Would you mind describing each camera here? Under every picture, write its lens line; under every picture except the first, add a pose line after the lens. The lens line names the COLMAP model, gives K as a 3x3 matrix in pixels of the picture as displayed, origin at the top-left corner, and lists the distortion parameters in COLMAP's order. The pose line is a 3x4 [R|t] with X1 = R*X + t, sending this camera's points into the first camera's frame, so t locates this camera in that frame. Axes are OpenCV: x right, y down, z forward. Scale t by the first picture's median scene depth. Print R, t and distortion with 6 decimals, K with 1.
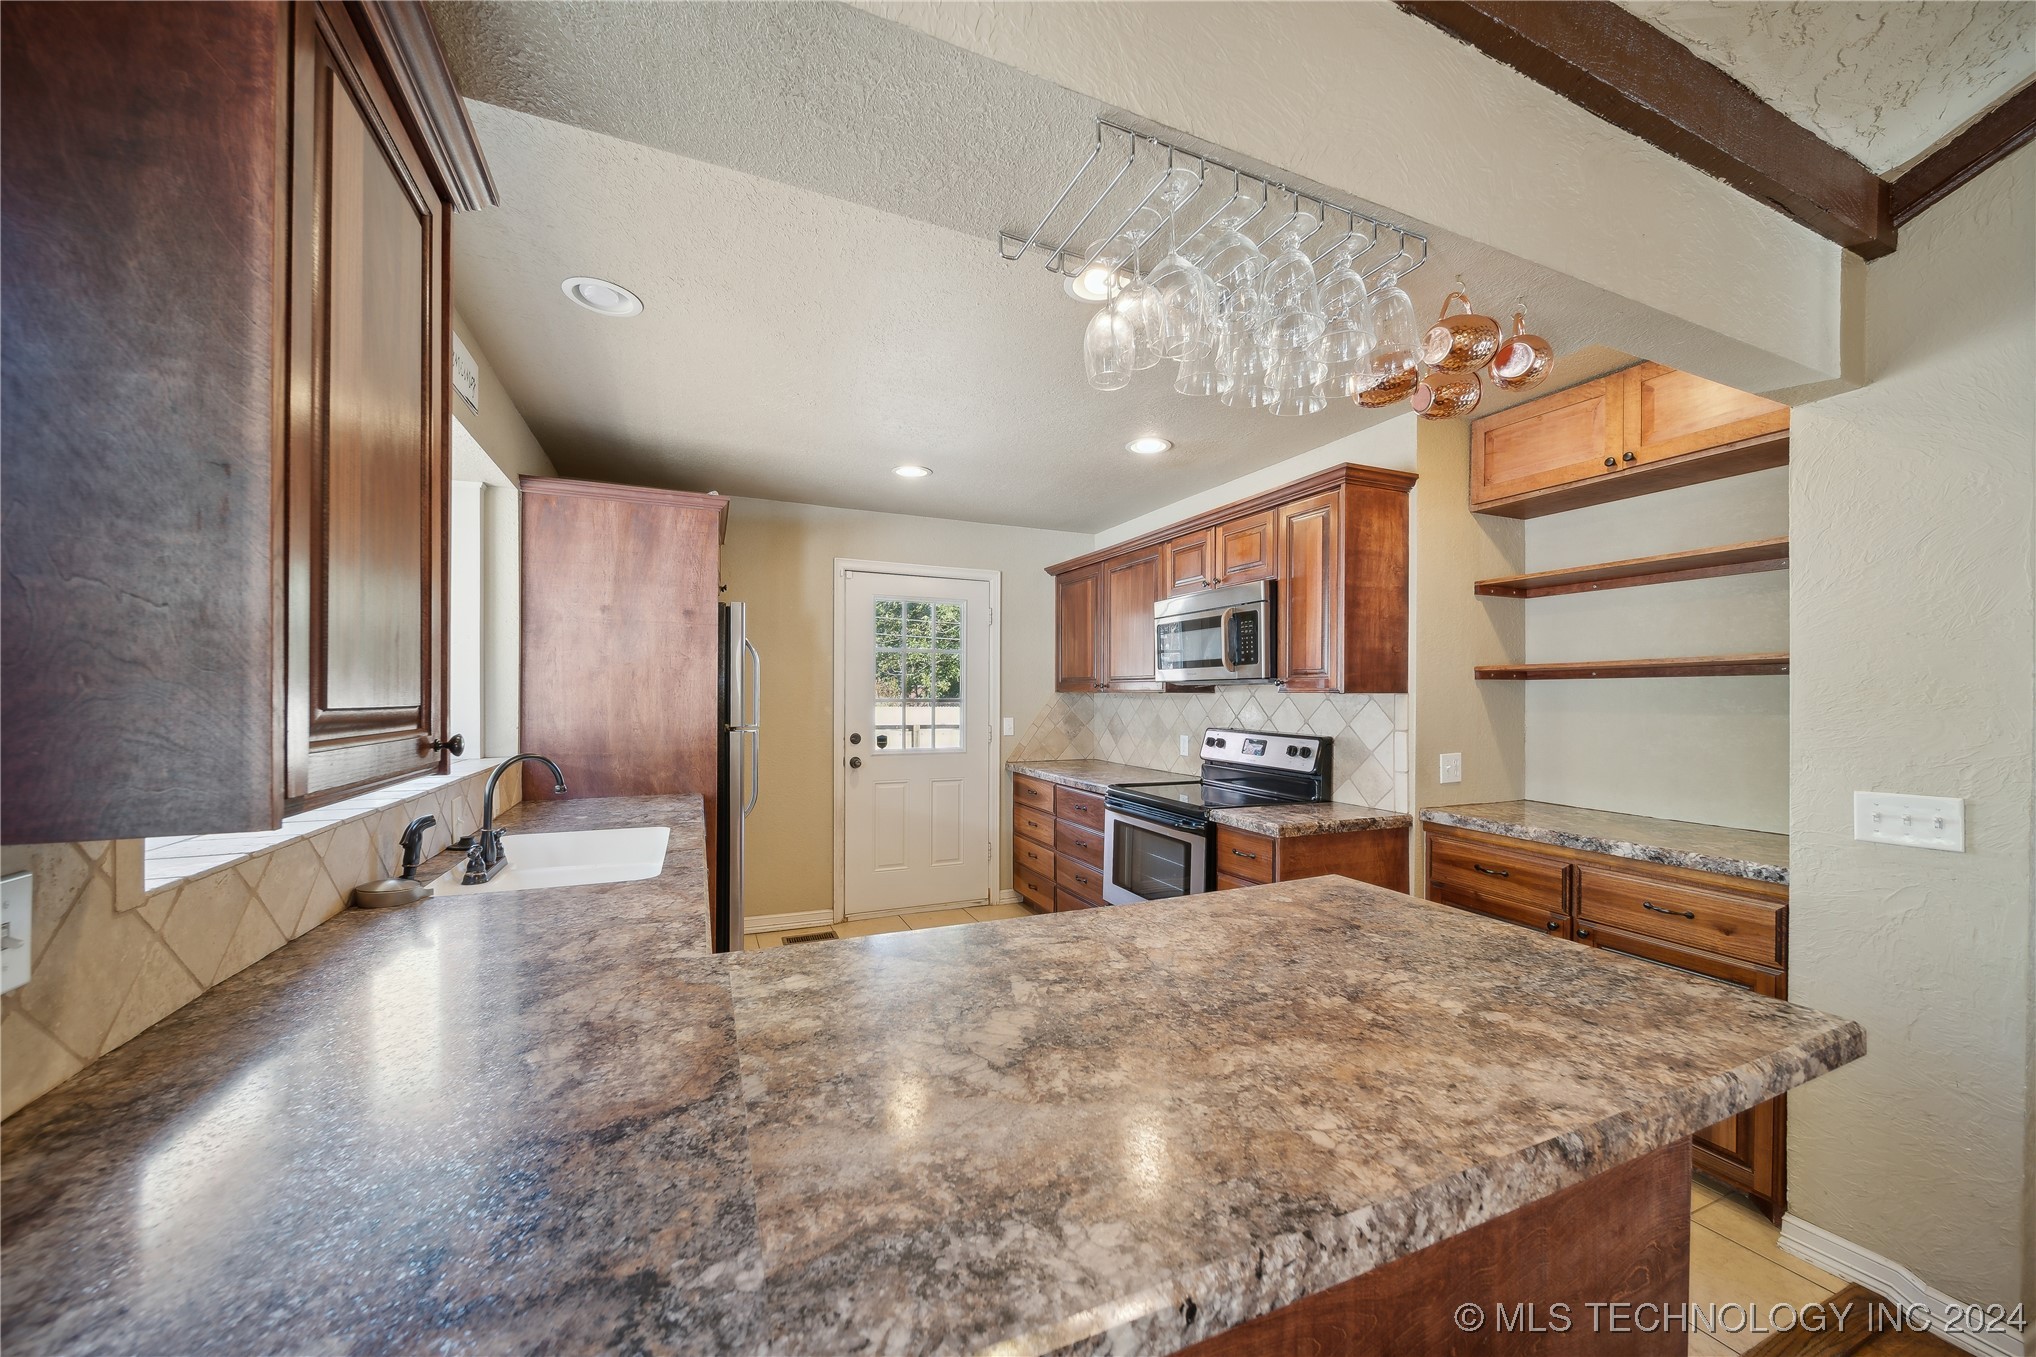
lens RADIAL K [[725.9, 0, 1010.3], [0, 725.9, 696.9], [0, 0, 1]] dist [0.000329, -0.001586]
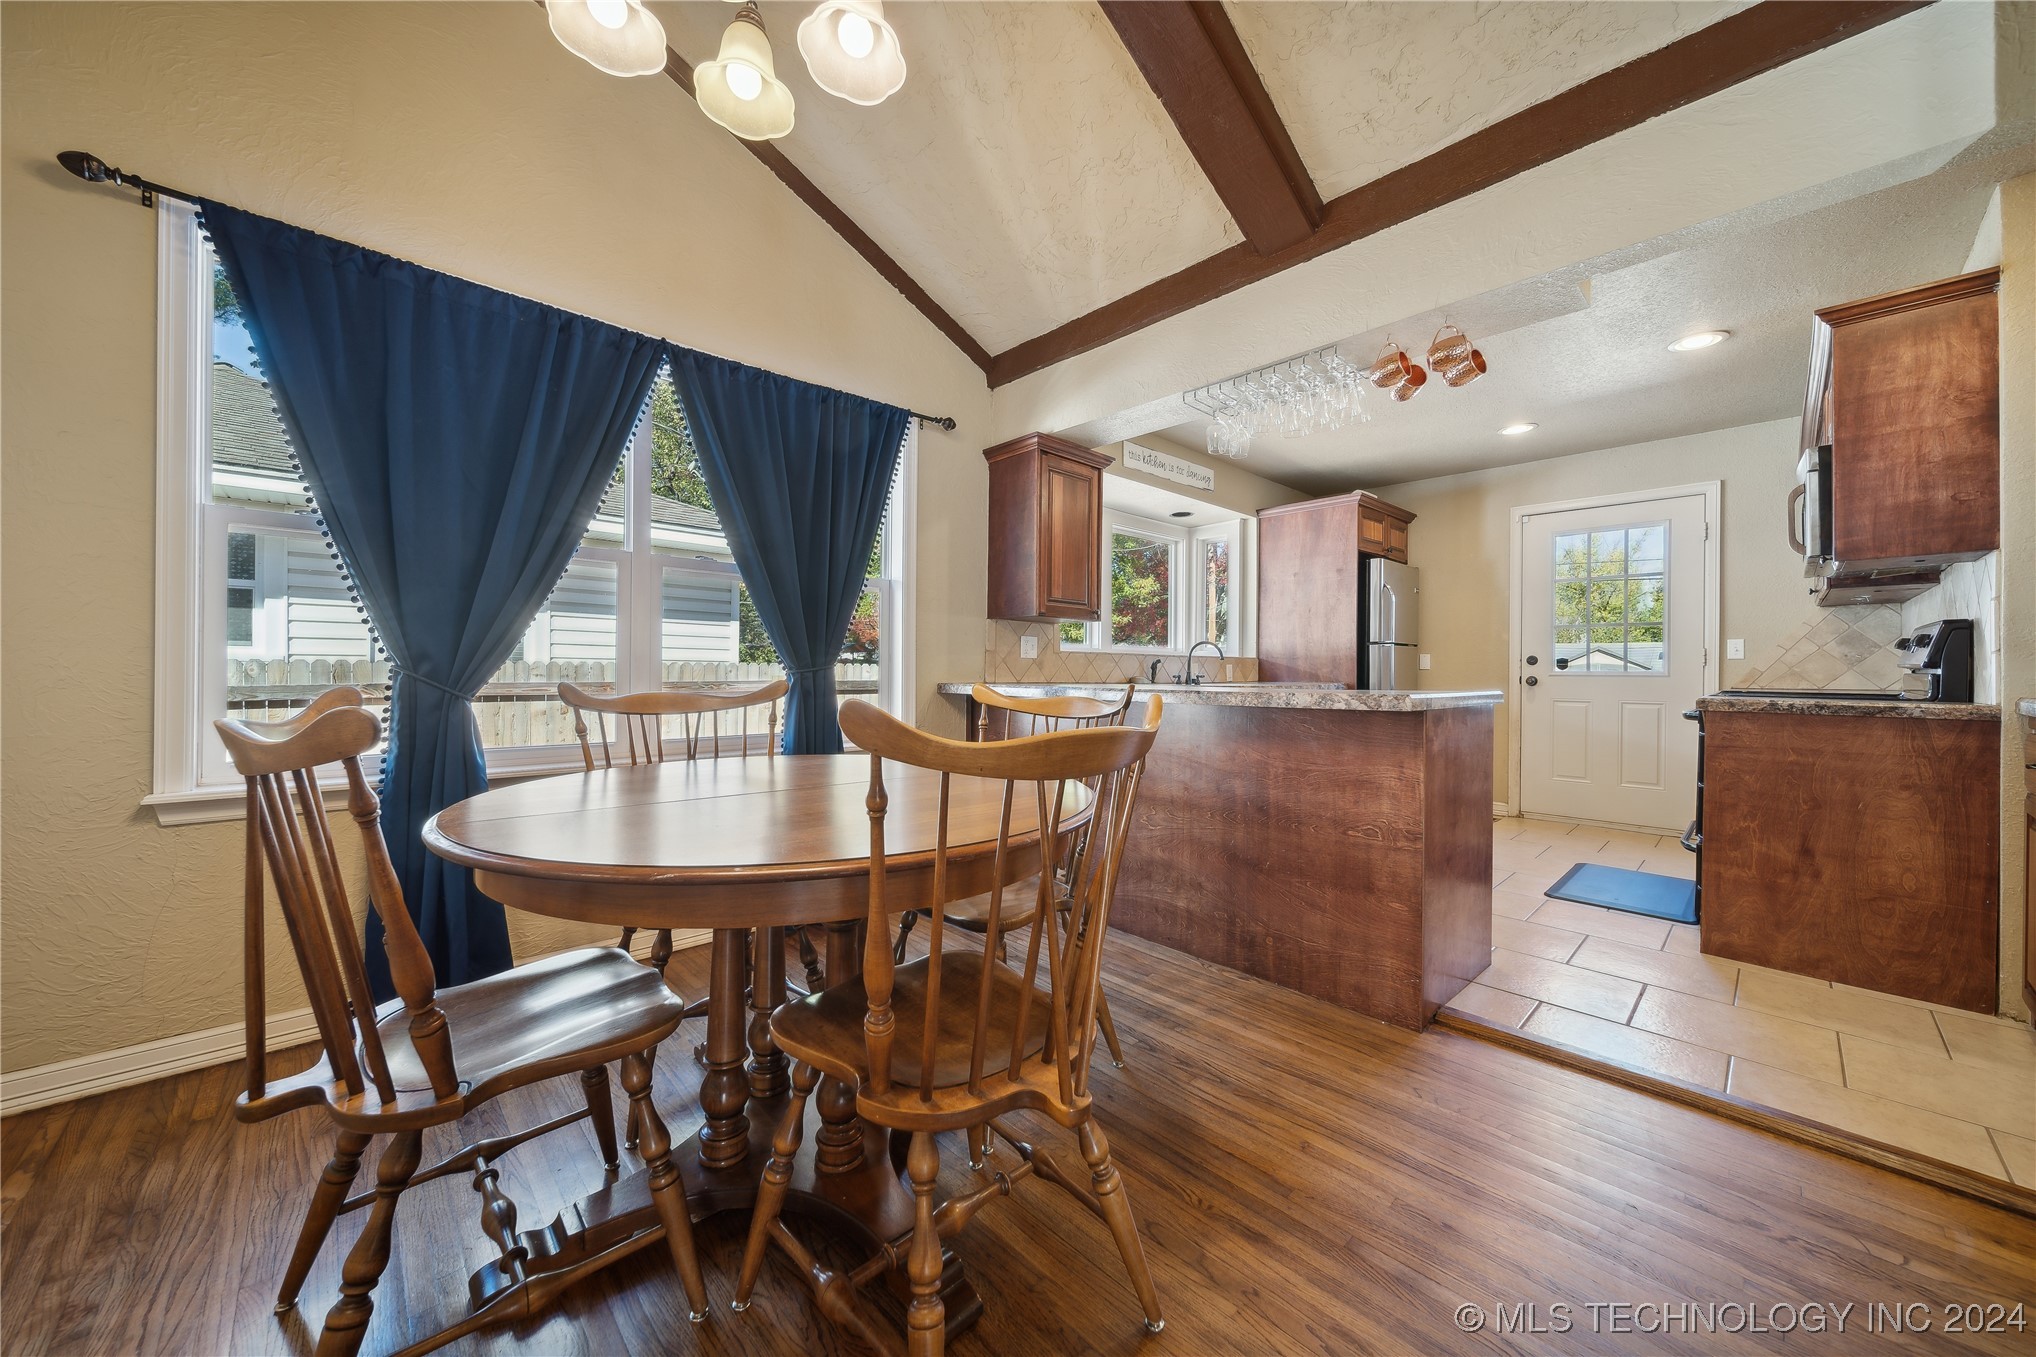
lens RADIAL K [[725.9, 0, 1019.2], [0, 725.9, 674.3], [0, 0, 1]] dist [0.000329, -0.001586]
pose [[0.342401, -0.000685, -0.939554, 0.837552], [-0.006404, 0.999975, -0.003063, 0.125884], [0.939532, 0.007066, 0.342388, -0.221752]]
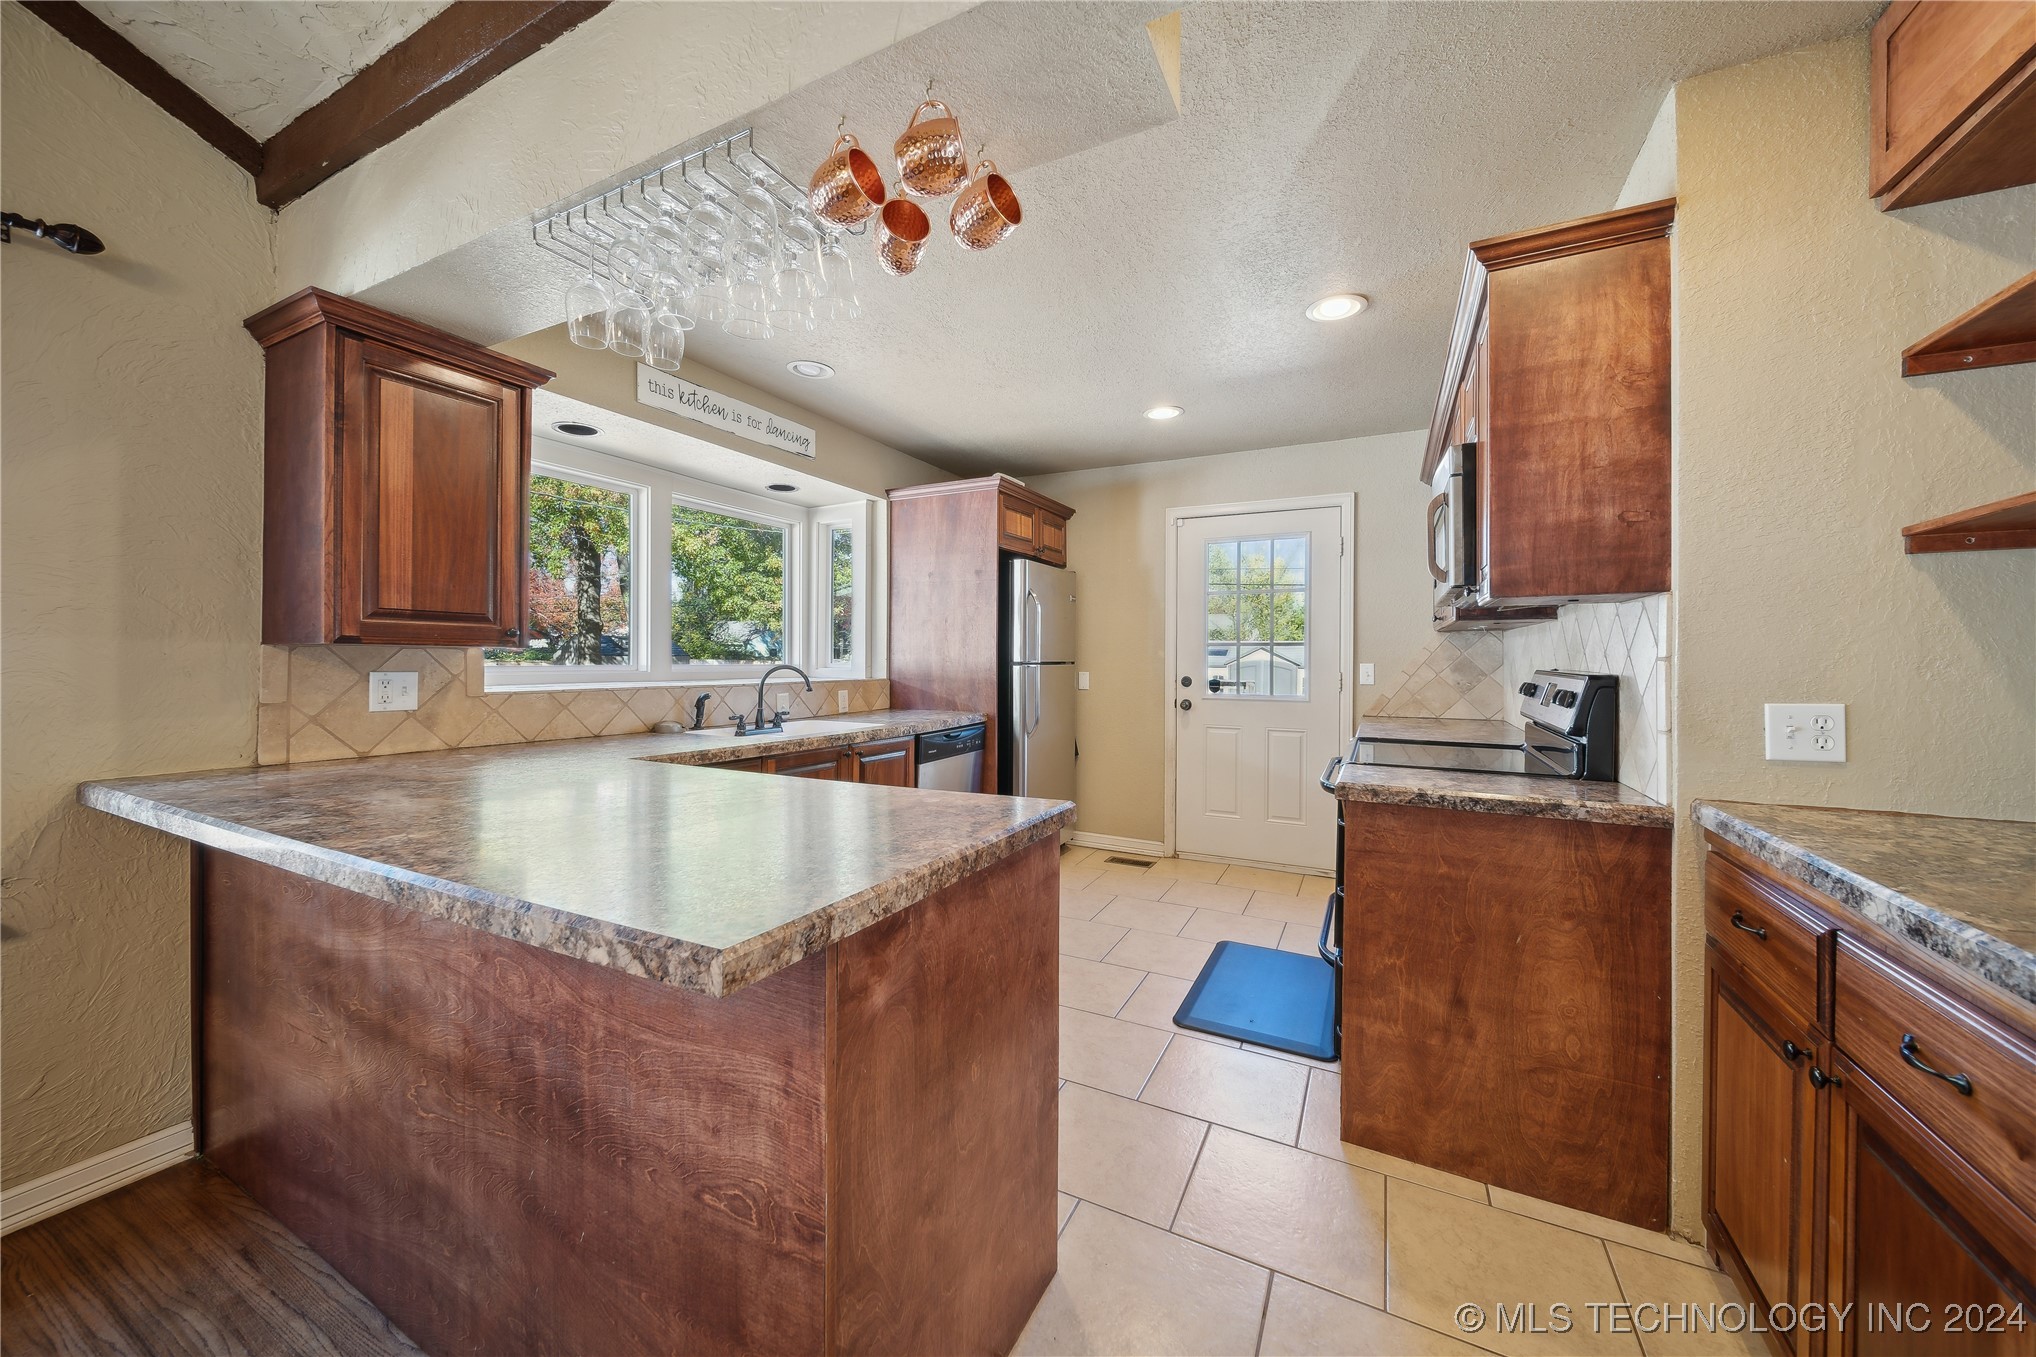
lens RADIAL K [[725.9, 0, 1020.4], [0, 725.9, 663.3], [0, 0, 1]] dist [0.000329, -0.001586]
pose [[0.640667, 0.000656, -0.767819, 0.602278], [-0.002419, 0.999996, -0.001163, 0.047930], [0.767815, 0.002602, 0.640666, 0.234339]]
